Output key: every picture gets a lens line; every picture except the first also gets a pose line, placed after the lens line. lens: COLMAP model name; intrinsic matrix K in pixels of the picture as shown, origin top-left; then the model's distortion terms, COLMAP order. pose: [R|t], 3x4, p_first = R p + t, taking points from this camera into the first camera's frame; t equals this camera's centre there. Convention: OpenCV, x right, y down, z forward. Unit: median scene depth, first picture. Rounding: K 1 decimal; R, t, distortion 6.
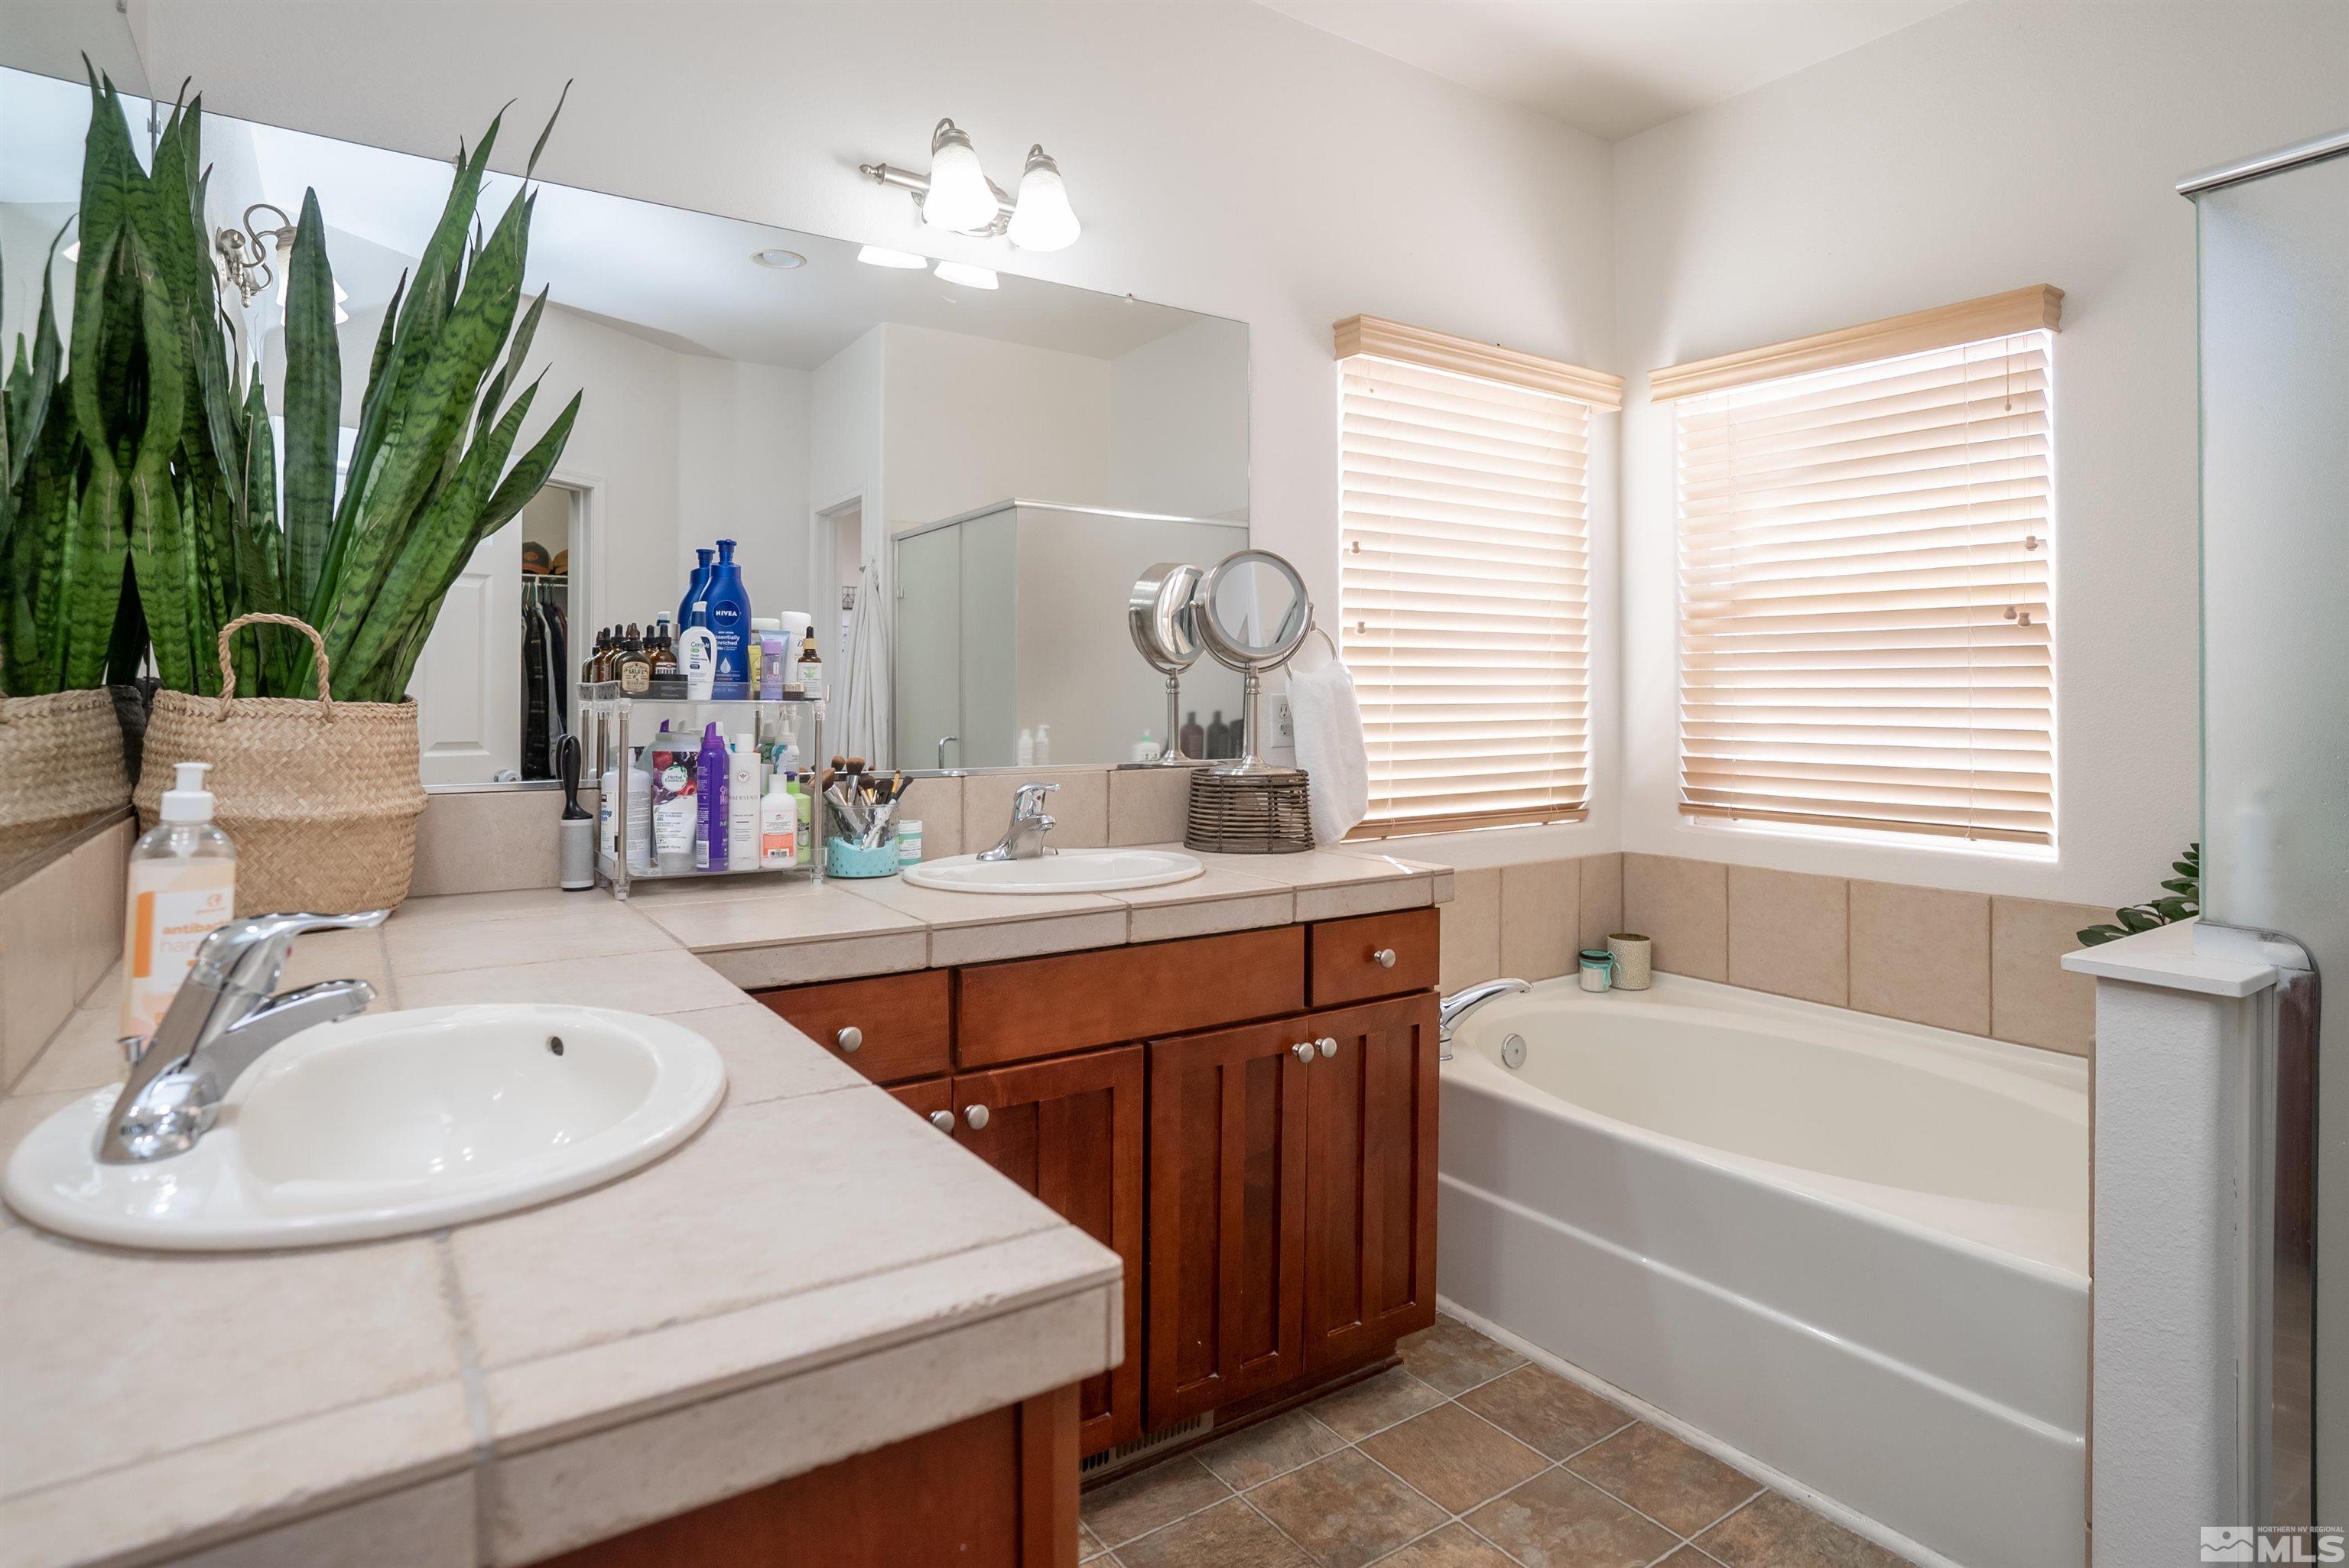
lens RADIAL K [[1218.3, 0, 1132.7], [0, 1218.3, 659.4], [0, 0, 1]] dist [-0.066152, 0.026282]
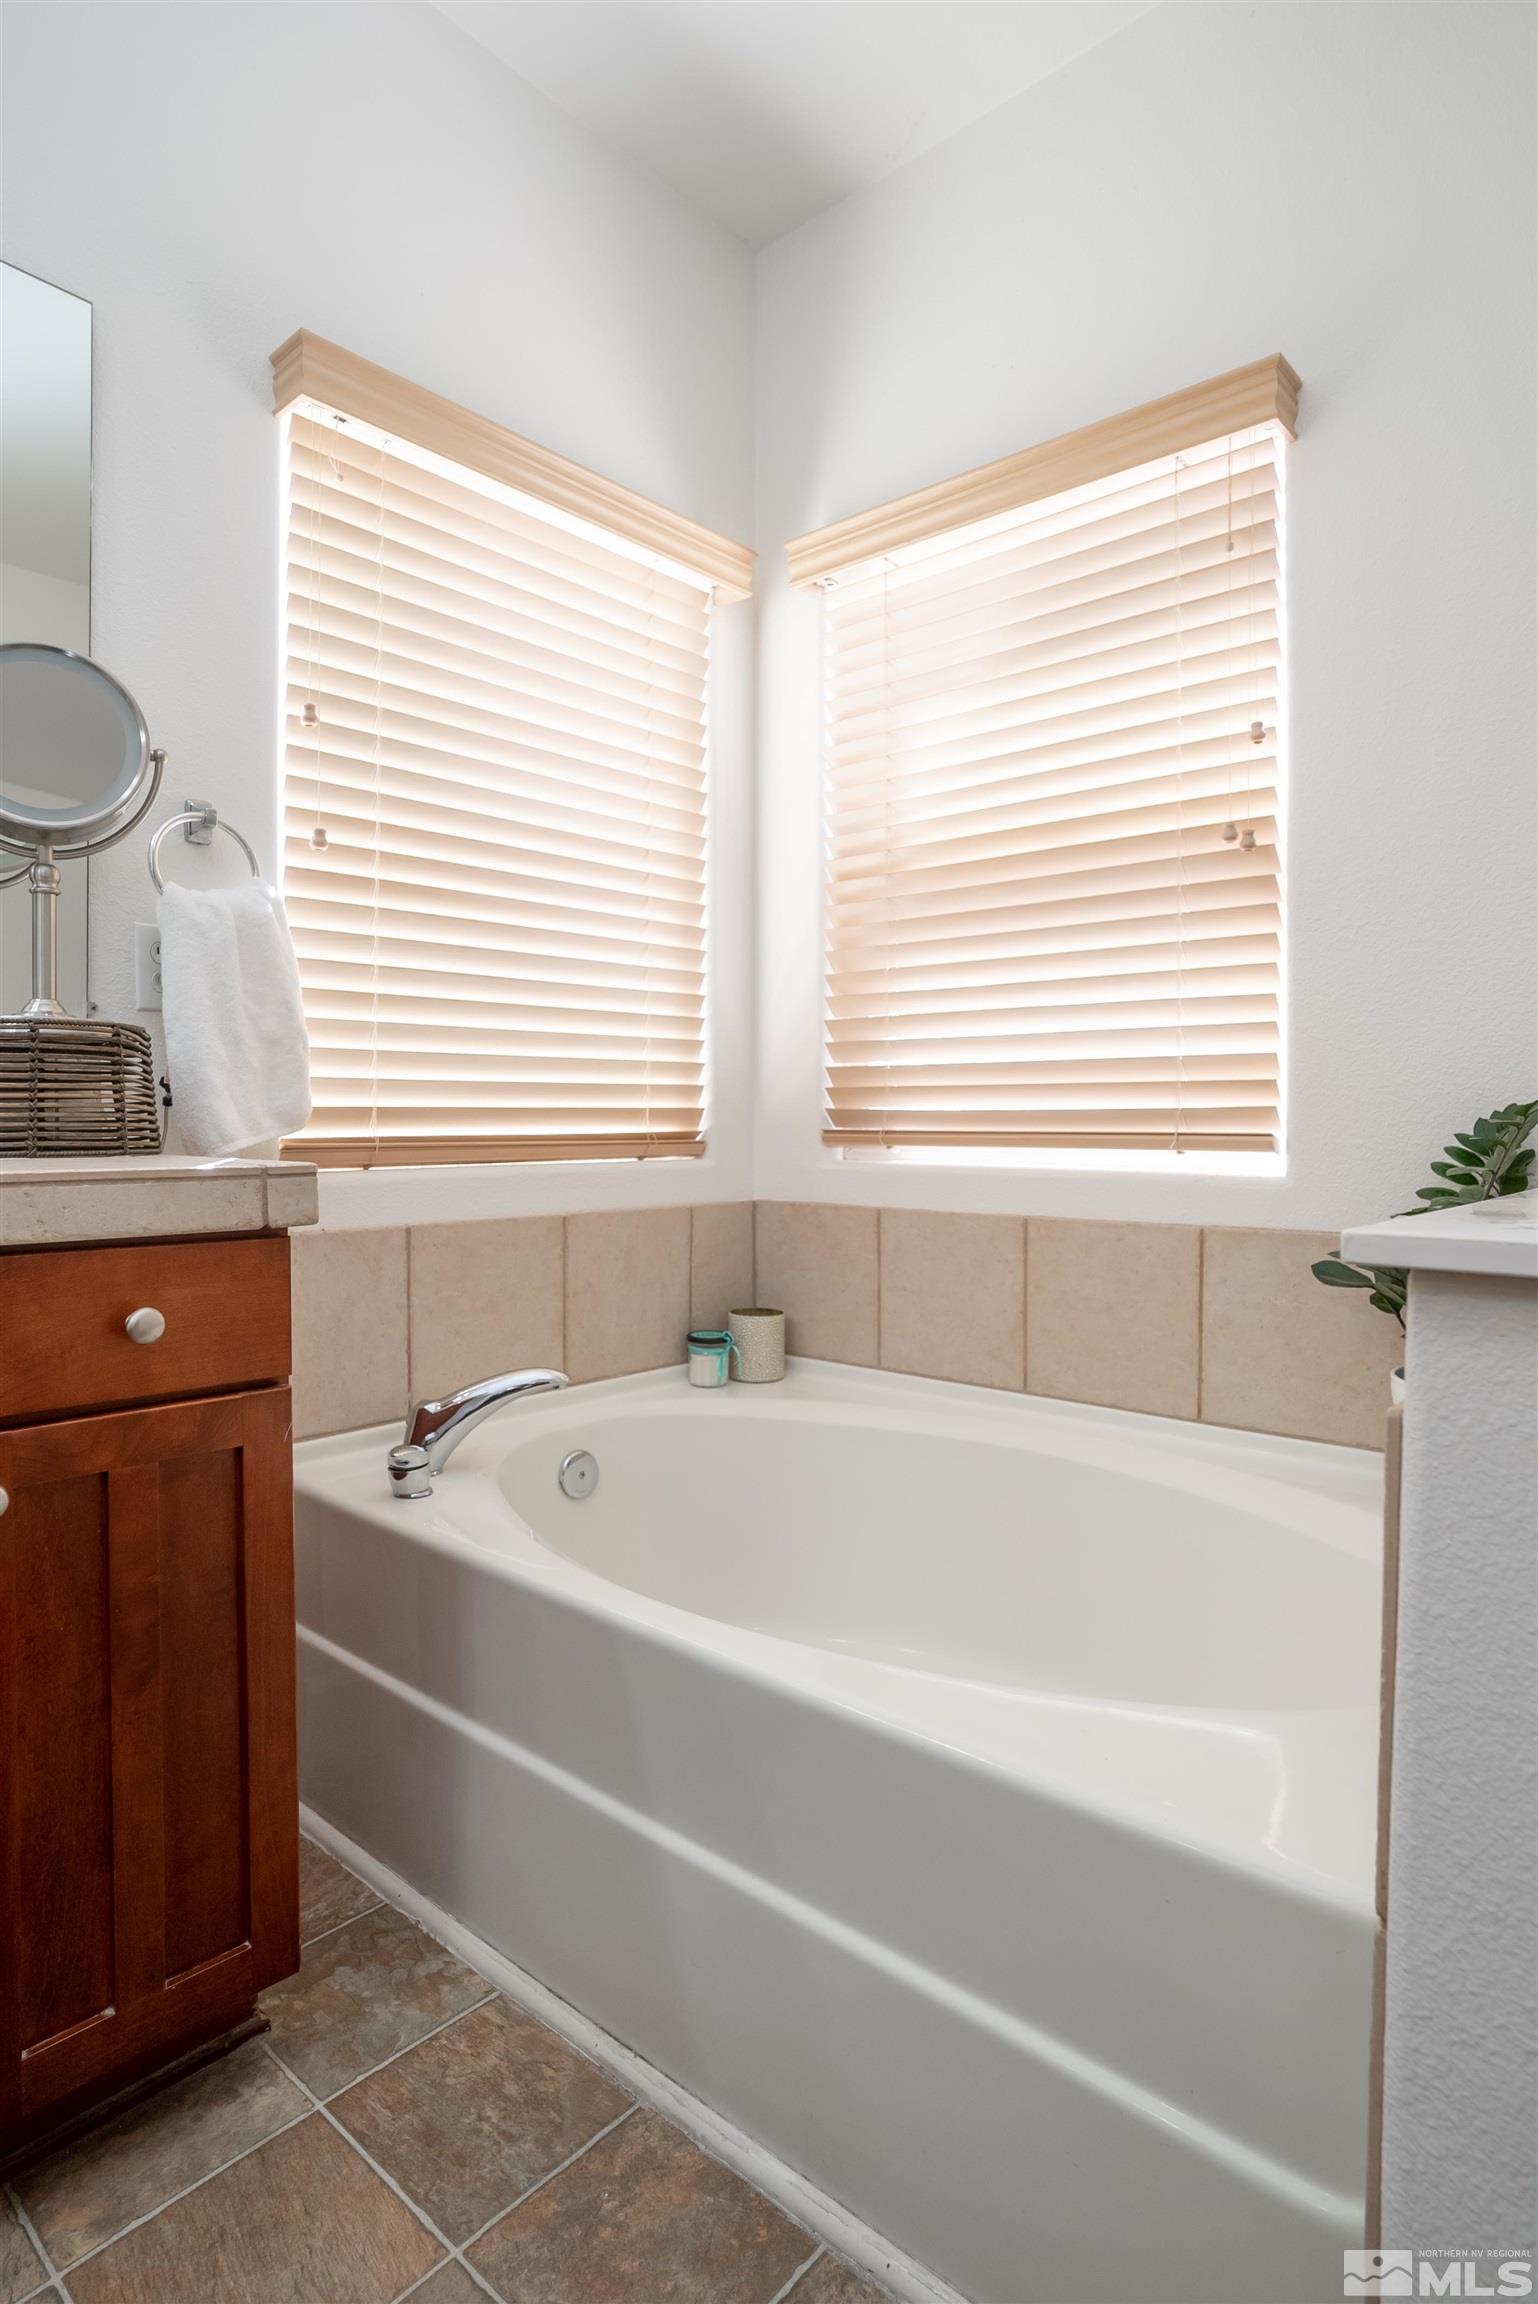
lens RADIAL K [[1219.3, 0, 682.0], [0, 1219.3, 1143.4], [0, 0, 1]] dist [-0.086707, 0.042141]
pose [[0.975463, -0.010756, 0.219902, 0.235063], [-0.000838, 0.998617, 0.052565, 0.101351], [-0.220163, -0.051459, 0.974105, 0.328910]]
